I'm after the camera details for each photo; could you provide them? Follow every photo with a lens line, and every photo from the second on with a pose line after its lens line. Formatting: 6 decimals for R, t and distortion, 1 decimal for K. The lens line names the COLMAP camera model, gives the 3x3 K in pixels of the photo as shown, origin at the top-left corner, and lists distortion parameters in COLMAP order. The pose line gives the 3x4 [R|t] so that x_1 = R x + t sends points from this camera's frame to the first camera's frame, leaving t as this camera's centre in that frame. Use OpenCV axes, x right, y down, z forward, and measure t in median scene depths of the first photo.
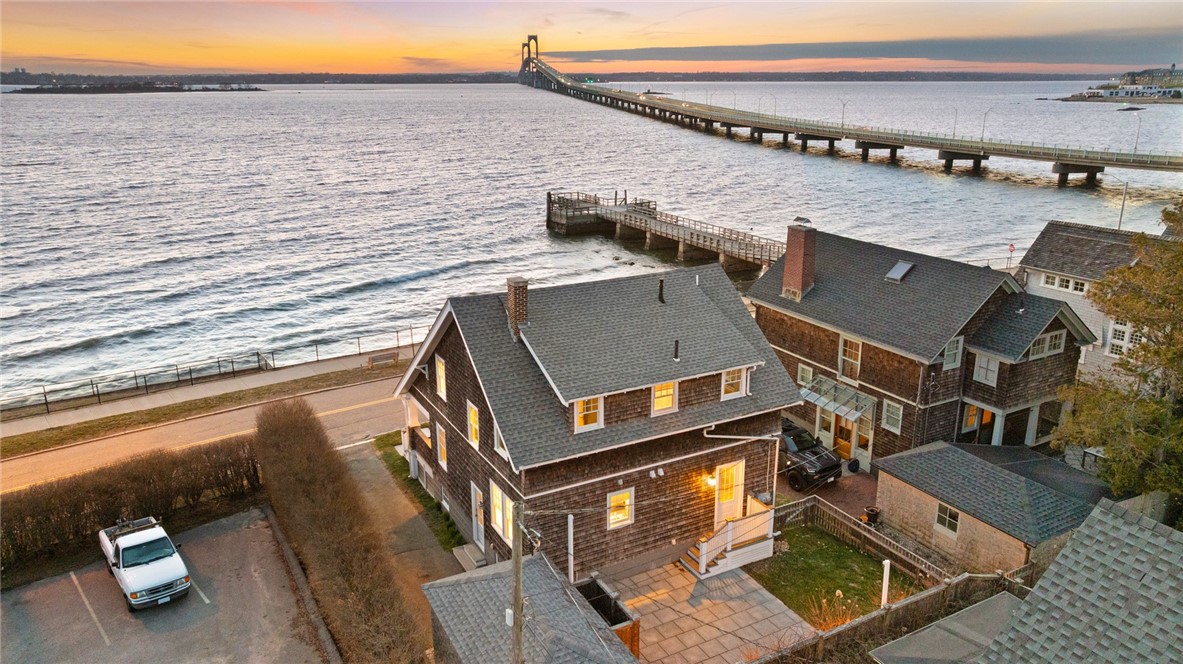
lens RADIAL K [[843.1, 0, 591.5], [0, 843.1, 332.0], [0, 0, 1]] dist [-0.077120, 0.114562]
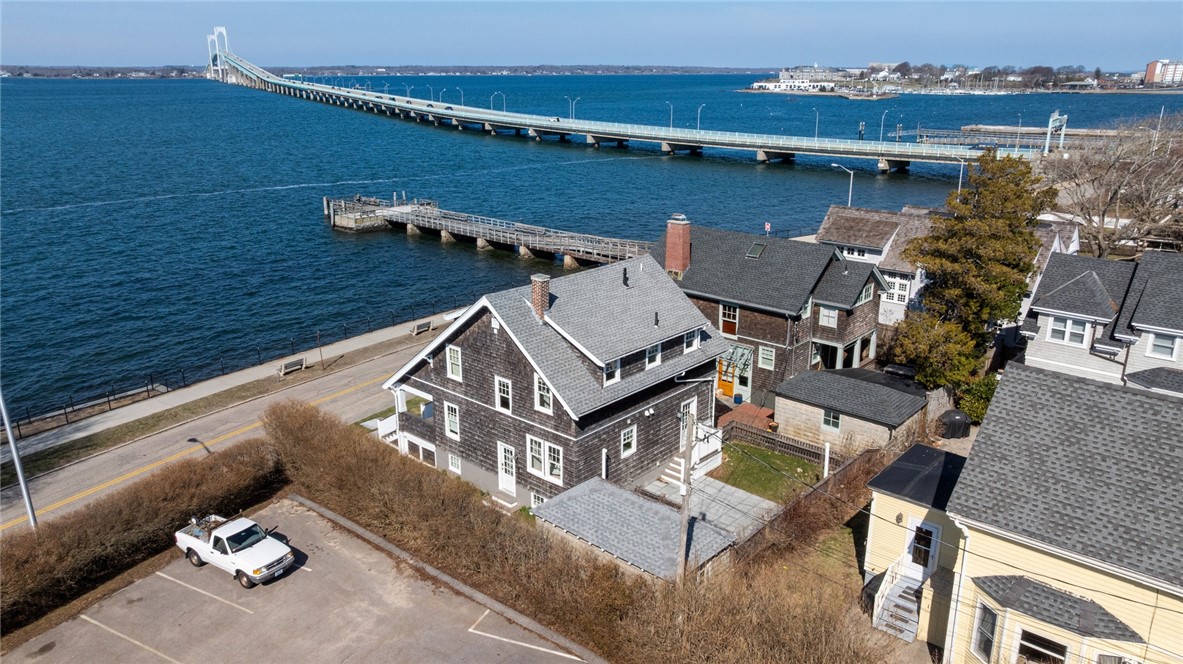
lens RADIAL K [[816.0, 0, 591.5], [0, 816.0, 332.0], [0, 0, 1]] dist [-0.026492, 0.001118]
pose [[0.946972, -0.100773, 0.305105, -0.381869], [0.097427, 0.994897, 0.026215, -0.003967], [-0.306190, 0.004901, 0.951958, -0.214115]]
